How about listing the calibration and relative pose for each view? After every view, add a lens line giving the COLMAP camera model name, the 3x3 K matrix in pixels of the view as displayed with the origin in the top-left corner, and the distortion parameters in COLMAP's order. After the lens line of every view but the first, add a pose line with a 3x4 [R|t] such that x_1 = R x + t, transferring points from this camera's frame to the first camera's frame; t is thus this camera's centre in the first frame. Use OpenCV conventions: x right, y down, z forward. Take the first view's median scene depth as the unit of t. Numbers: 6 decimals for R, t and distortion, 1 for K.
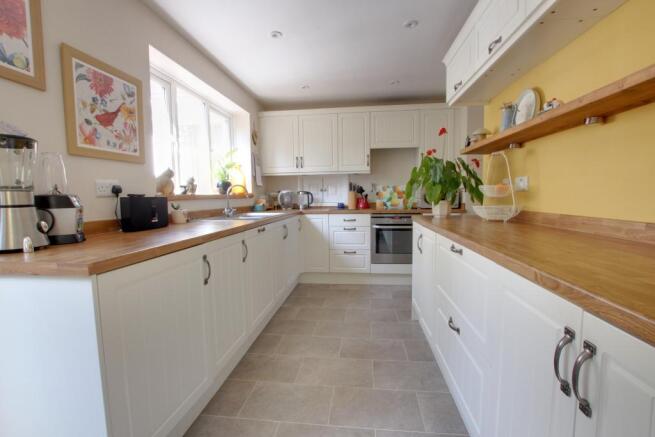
lens RADIAL K [[305.0, 0, 325.8], [0, 305.0, 219.2], [0, 0, 1]] dist [-0.019618, -0.000538]
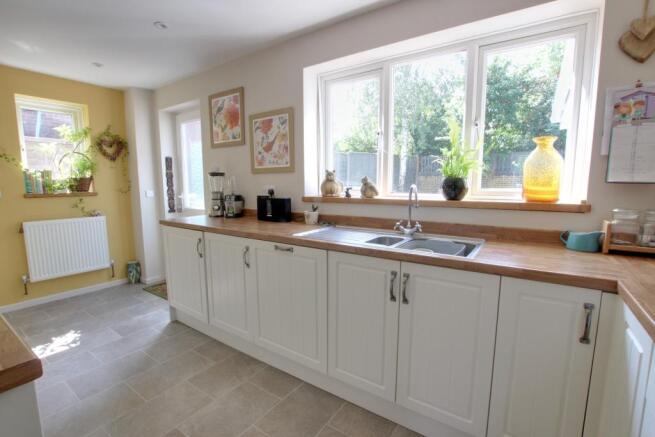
lens RADIAL K [[305.0, 0, 324.1], [0, 305.0, 218.5], [0, 0, 1]] dist [-0.019618, -0.000538]
pose [[-0.463420, 0.124293, -0.877378, 0.552377], [-0.058388, 0.983680, 0.170192, -0.237799], [0.884213, 0.130099, -0.448600, 1.900029]]
